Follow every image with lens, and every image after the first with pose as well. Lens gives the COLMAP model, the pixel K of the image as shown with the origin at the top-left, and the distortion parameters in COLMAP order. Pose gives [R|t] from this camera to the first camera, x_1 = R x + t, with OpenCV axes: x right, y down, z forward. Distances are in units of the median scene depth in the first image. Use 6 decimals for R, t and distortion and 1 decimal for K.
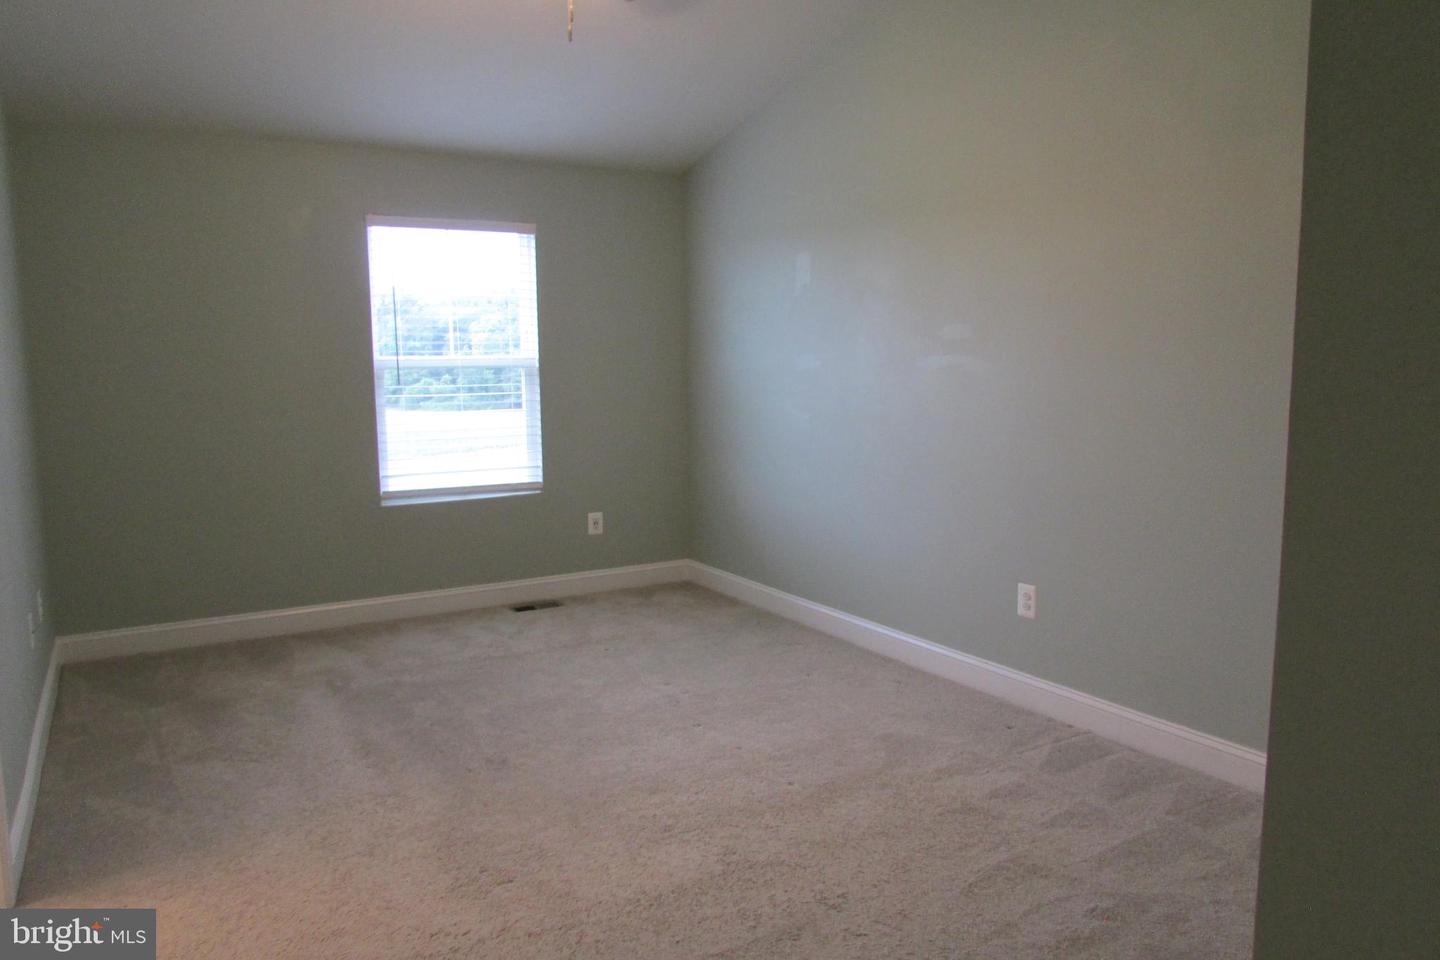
lens RADIAL K [[1024.4, 0, 714.9], [0, 1024.4, 480.4], [0, 0, 1]] dist [-0.047707, 0.022363]
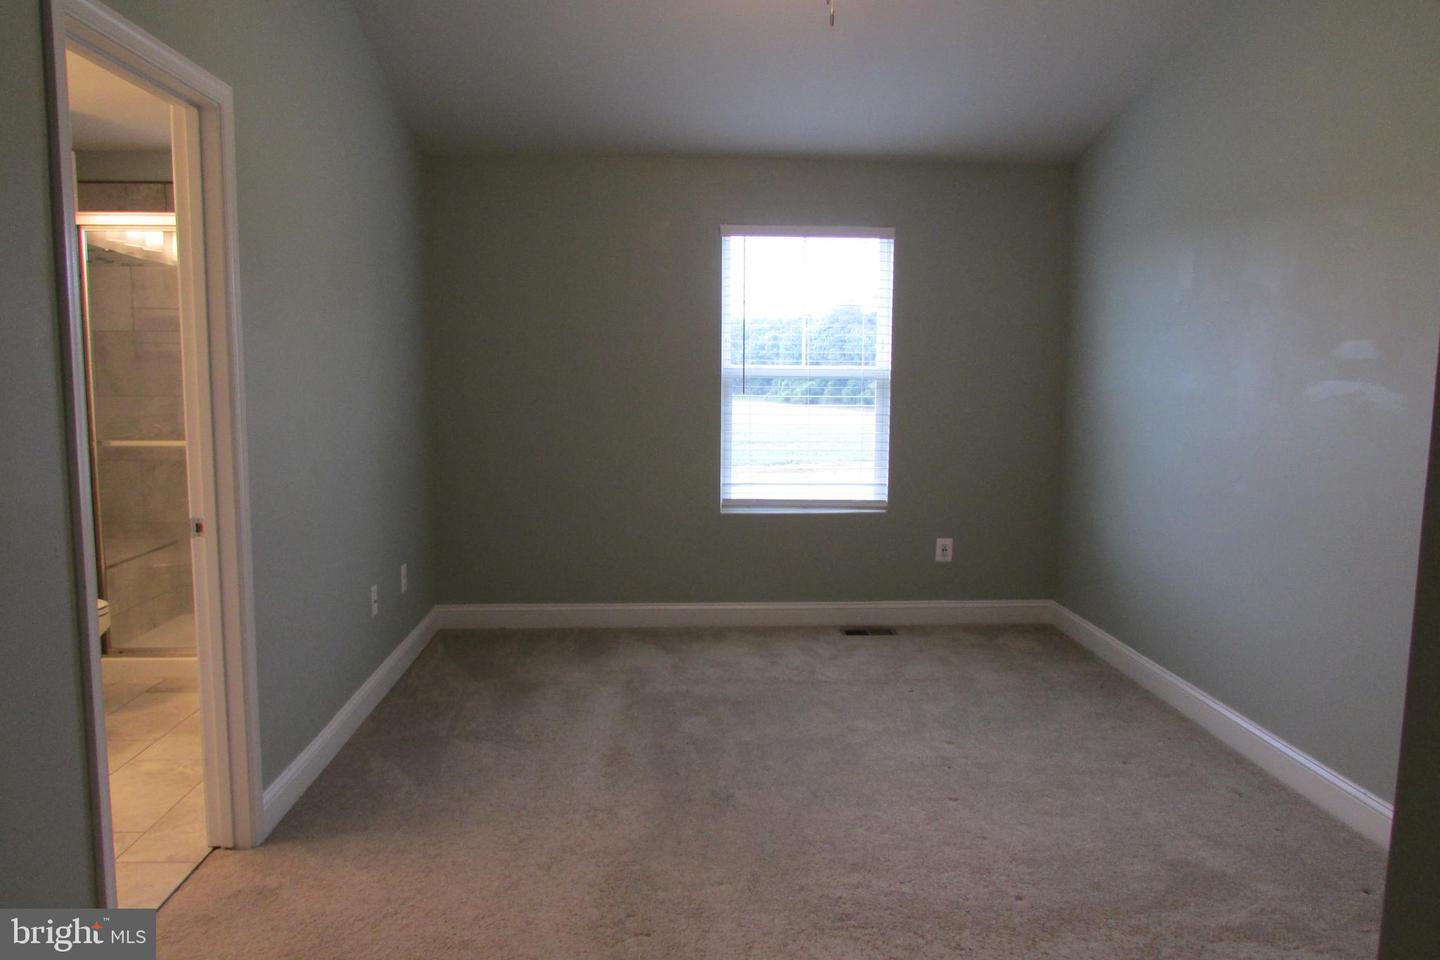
lens RADIAL K [[1024.4, 0, 711.5], [0, 1024.4, 479.1], [0, 0, 1]] dist [-0.047707, 0.022363]
pose [[0.887379, 0.068057, -0.455990, 0.177676], [-0.070734, 0.997432, 0.011216, -0.027319], [0.455583, 0.022301, 0.889914, 0.132888]]
